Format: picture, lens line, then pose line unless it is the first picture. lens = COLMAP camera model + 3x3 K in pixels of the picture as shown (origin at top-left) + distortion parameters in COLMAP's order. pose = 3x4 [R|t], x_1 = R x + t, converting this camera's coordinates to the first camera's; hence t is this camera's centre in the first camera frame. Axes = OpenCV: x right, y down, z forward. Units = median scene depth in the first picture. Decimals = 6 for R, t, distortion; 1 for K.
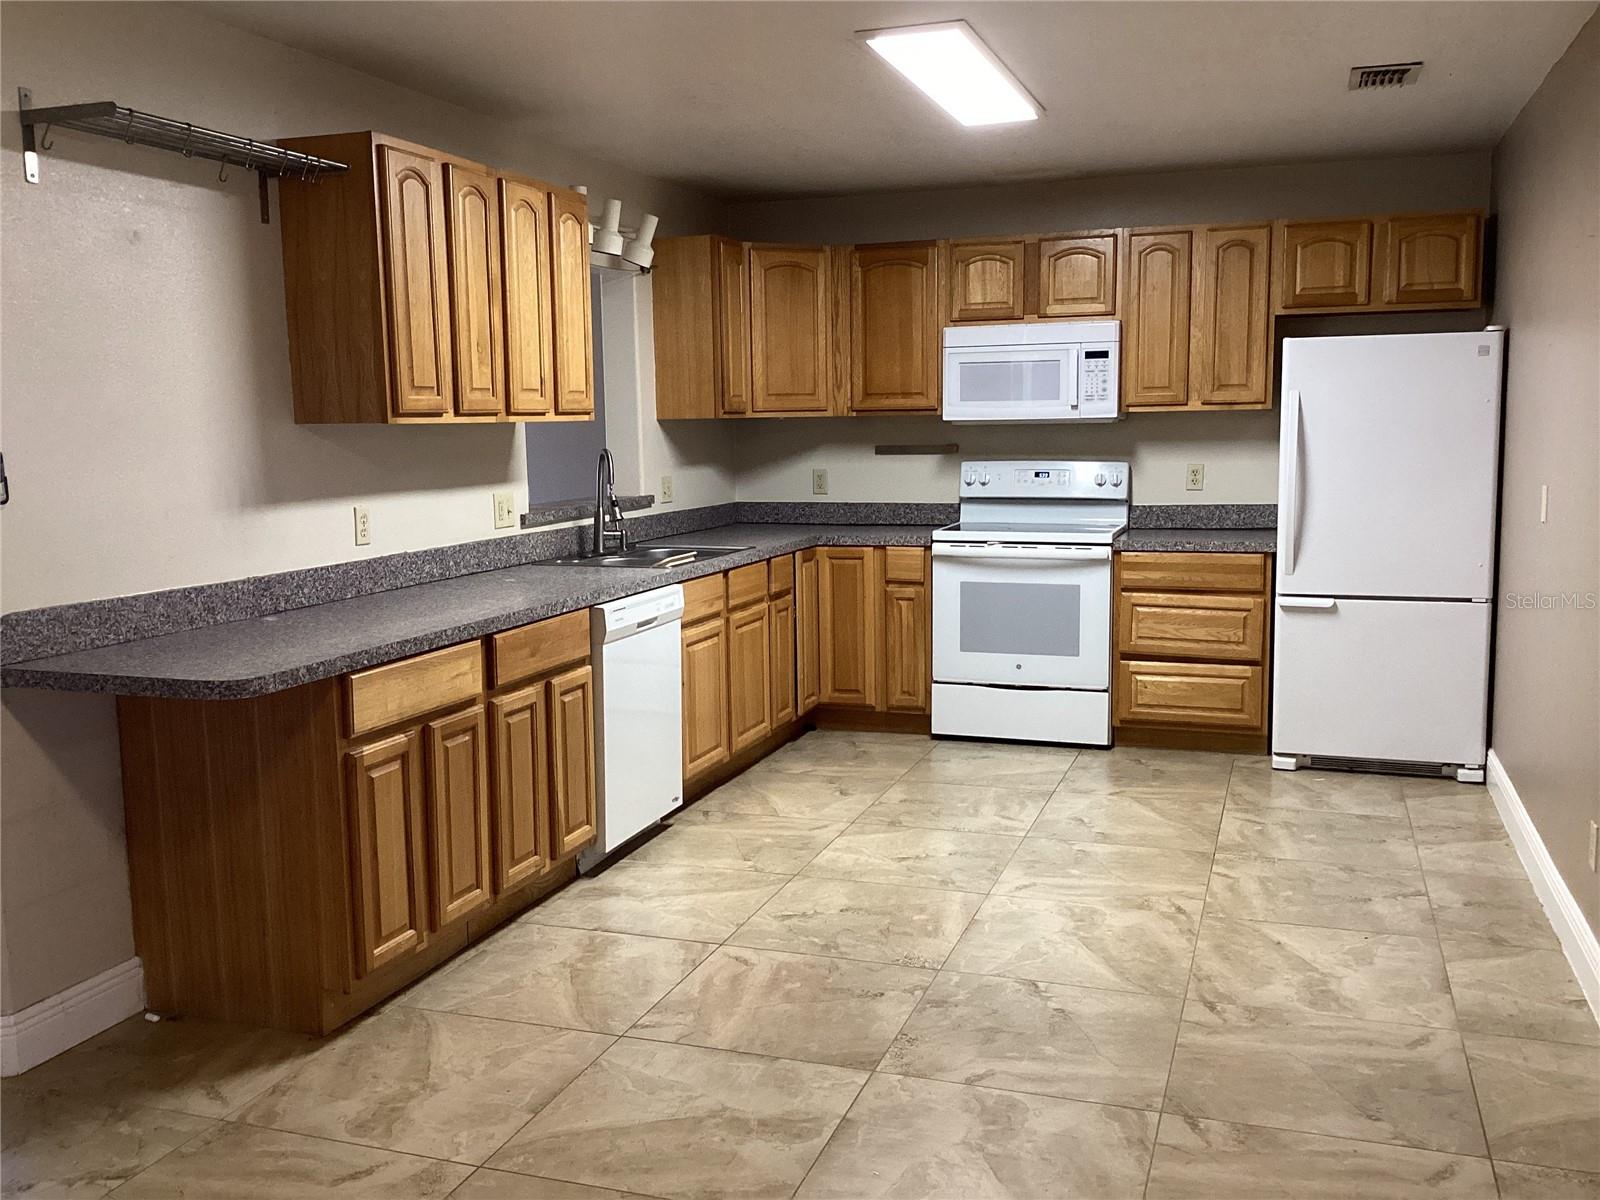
lens RADIAL K [[1438.3, 0, 801.5], [0, 1438.3, 568.6], [0, 0, 1]] dist [0.100358, -0.134559]
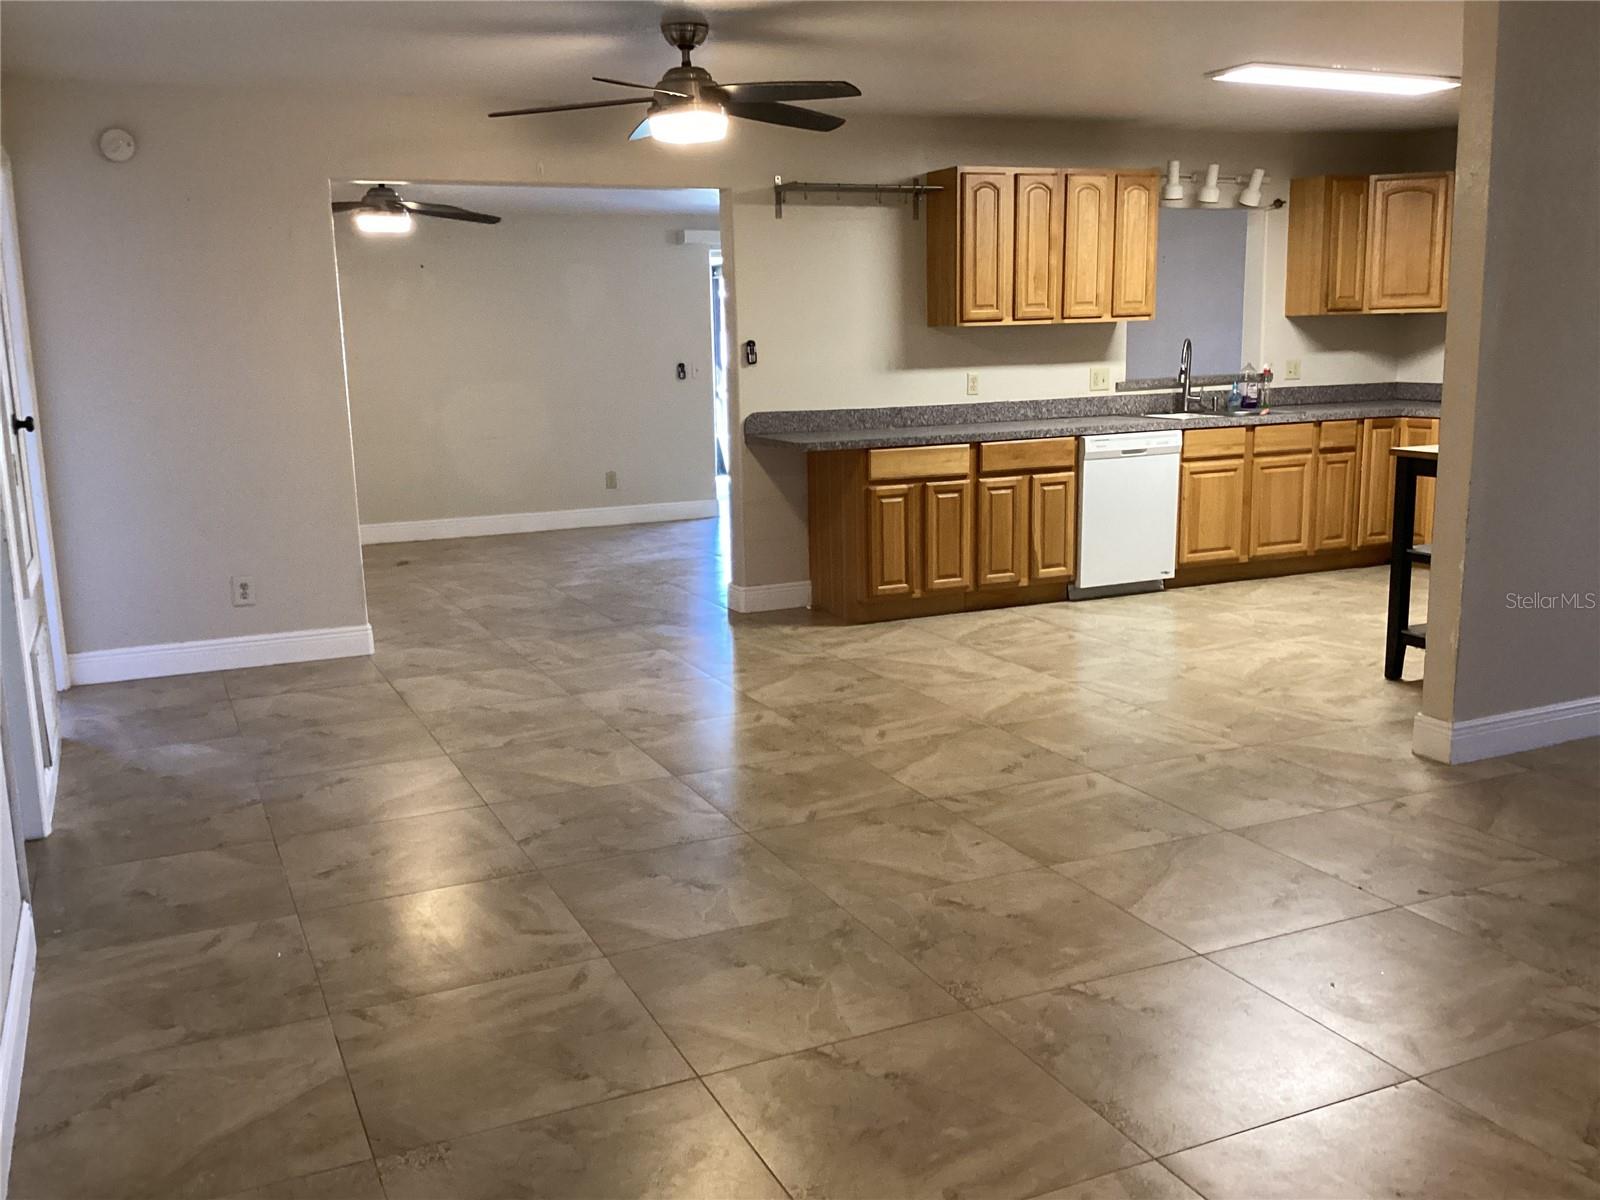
lens RADIAL K [[1438.3, 0, 801.5], [0, 1438.3, 568.6], [0, 0, 1]] dist [0.100358, -0.134559]
pose [[0.685996, 0.117737, -0.718017, 0.853975], [-0.063734, 0.992751, 0.101895, 0.028751], [0.724809, -0.024137, 0.688527, -0.379959]]
